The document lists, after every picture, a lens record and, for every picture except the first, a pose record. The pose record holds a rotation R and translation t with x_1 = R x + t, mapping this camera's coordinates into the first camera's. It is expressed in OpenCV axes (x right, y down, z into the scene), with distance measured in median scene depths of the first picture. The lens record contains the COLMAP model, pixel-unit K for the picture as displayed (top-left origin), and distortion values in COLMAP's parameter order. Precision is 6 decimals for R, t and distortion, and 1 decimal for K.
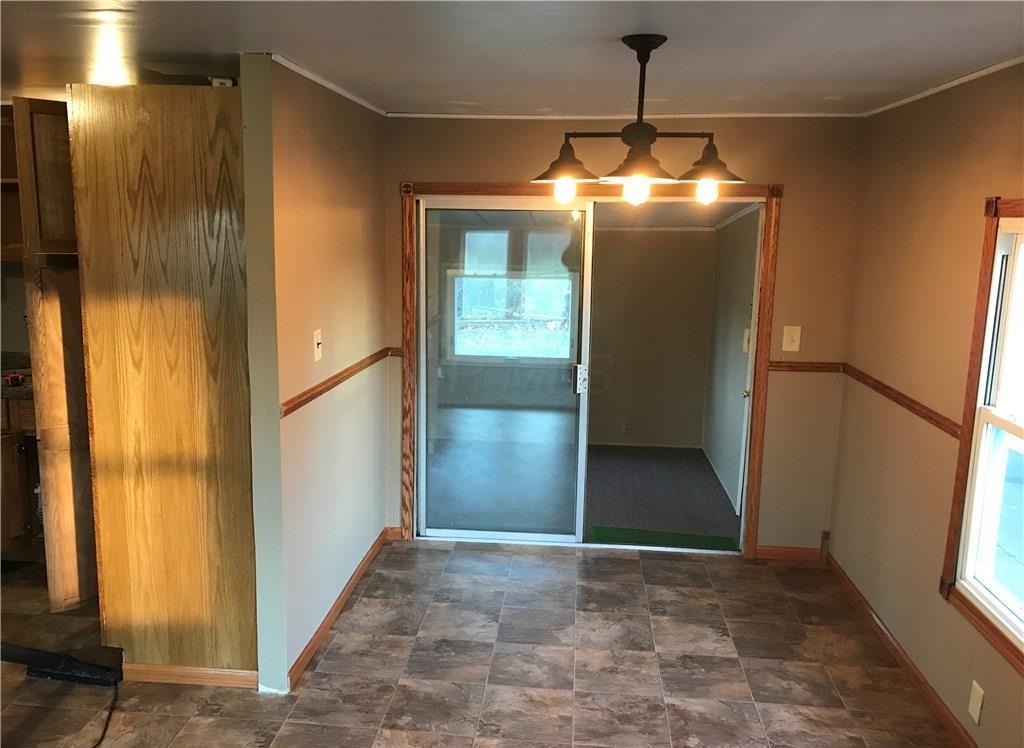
lens RADIAL K [[825.0, 0, 498.7], [0, 825.0, 371.6], [0, 0, 1]] dist [0.066198, -0.093636]
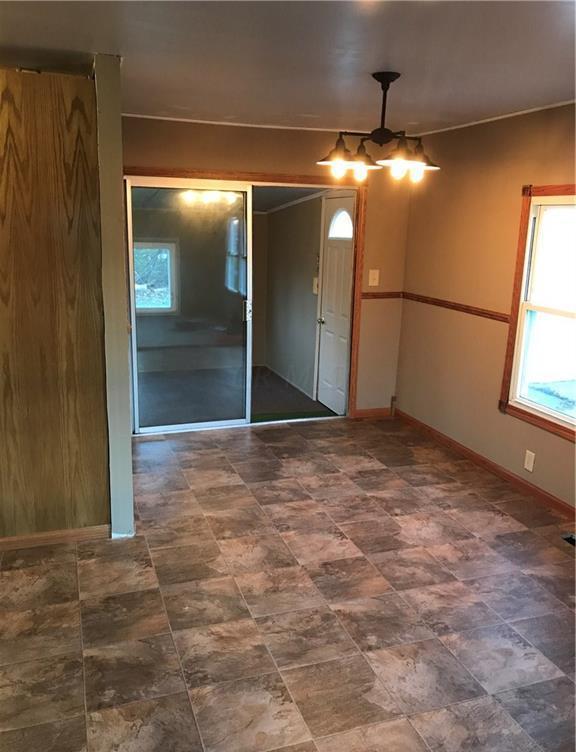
lens RADIAL K [[627.7, 0, 265.6], [0, 627.7, 368.8], [0, 0, 1]] dist [0.136191, -0.264074]
pose [[0.910738, -0.082255, 0.404710, -0.456999], [0.060085, 0.995928, 0.067202, 0.053317], [-0.408590, -0.036887, 0.911972, -0.039303]]
